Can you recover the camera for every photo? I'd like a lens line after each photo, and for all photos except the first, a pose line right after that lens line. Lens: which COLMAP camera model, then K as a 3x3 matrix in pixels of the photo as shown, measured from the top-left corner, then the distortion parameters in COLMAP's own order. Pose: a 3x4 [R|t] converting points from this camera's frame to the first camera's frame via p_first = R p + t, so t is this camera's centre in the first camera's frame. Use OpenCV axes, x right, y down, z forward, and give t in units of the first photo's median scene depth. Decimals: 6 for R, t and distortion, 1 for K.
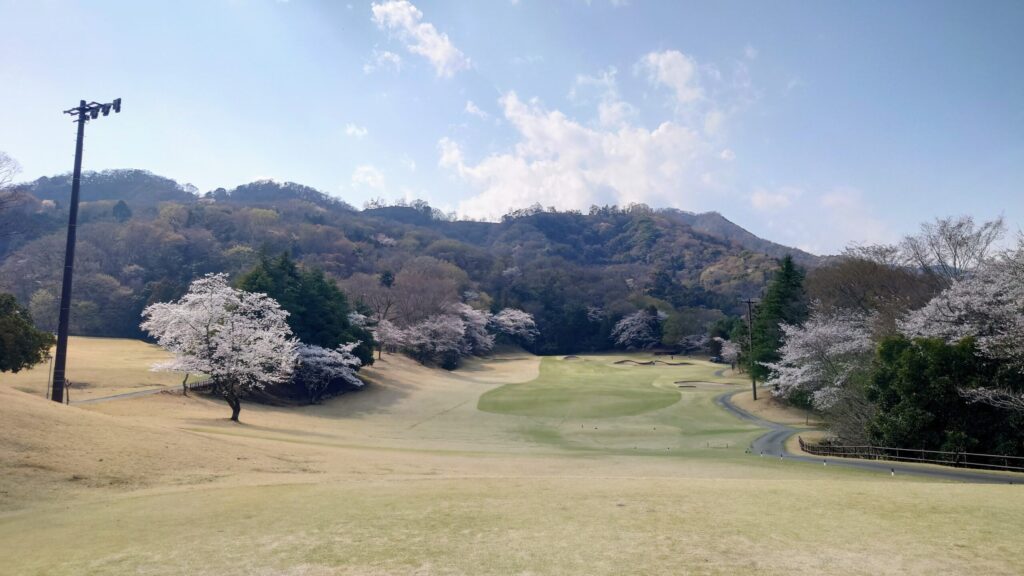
lens RADIAL K [[731.6, 0, 512.0], [0, 731.6, 288.0], [0, 0, 1]] dist [-0.006773, -0.008354]
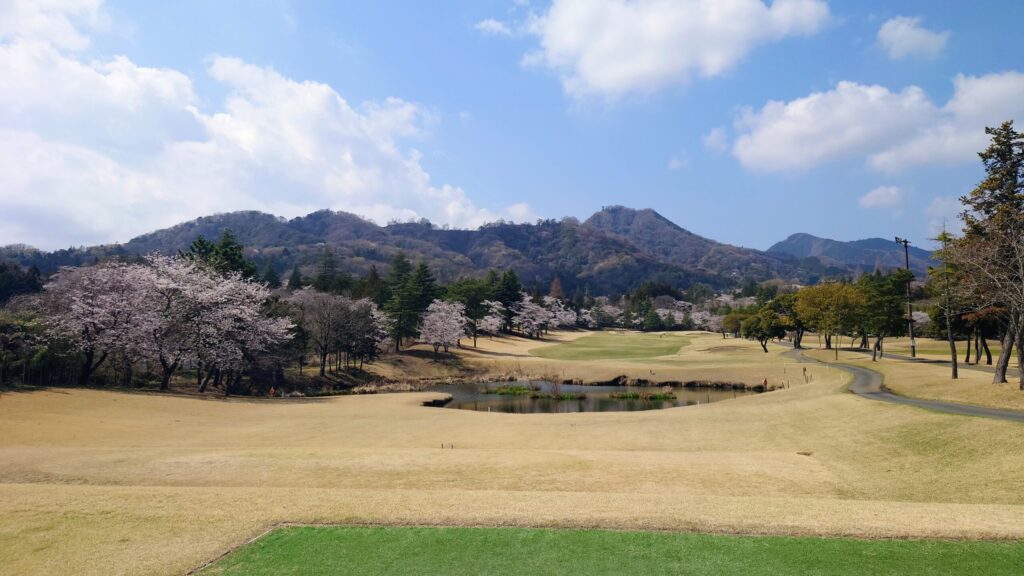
lens RADIAL K [[731.6, 0, 512.0], [0, 731.6, 288.0], [0, 0, 1]] dist [-0.006773, -0.008354]
pose [[0.999837, -0.015670, -0.009009, 0.073105], [0.016042, 0.998955, 0.042796, -0.040088], [0.008329, -0.042934, 0.999043, -0.556934]]
